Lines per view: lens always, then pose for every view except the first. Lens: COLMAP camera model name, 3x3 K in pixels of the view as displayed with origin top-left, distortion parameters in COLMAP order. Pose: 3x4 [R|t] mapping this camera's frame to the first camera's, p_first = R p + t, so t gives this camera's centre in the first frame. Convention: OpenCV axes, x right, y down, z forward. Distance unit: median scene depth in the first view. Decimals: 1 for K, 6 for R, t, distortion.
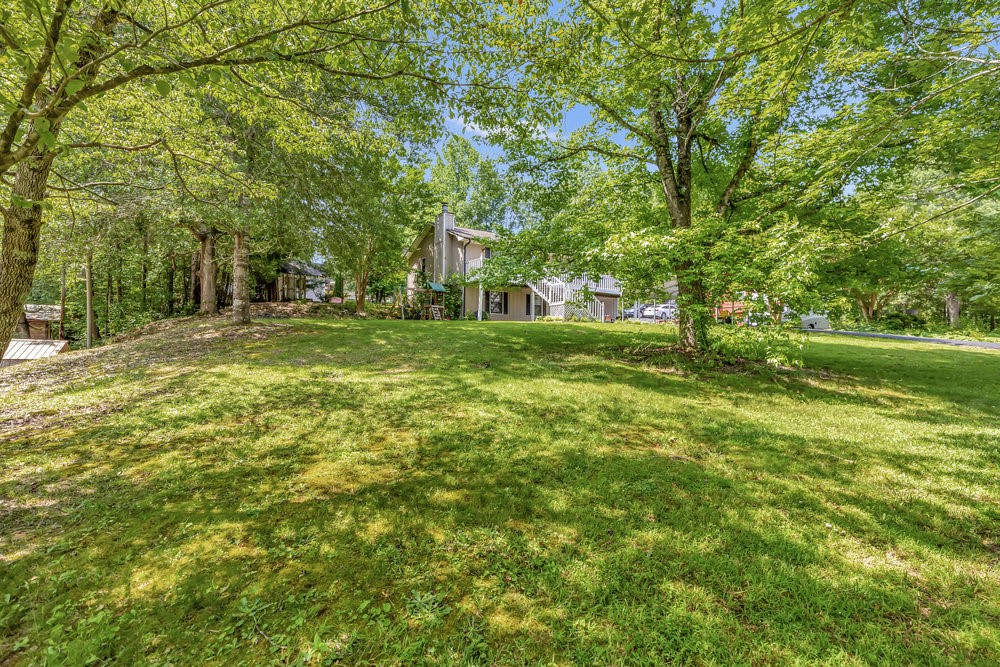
lens RADIAL K [[457.7, 0, 500.0], [0, 457.7, 333.5], [0, 0, 1]] dist [-0.000630, 0.000565]
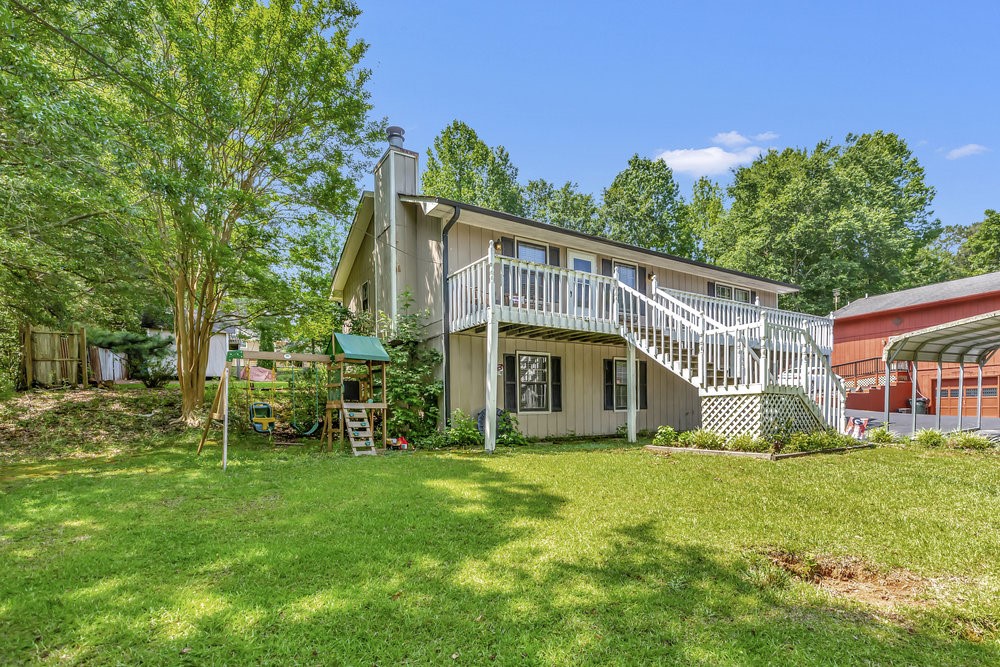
lens RADIAL K [[457.7, 0, 500.0], [0, 457.7, 333.5], [0, 0, 1]] dist [-0.000630, 0.000565]
pose [[0.999248, -0.022242, -0.031747, -0.024667], [0.018432, 0.993122, -0.115628, -0.069119], [0.034101, 0.114956, 0.992785, 0.642176]]
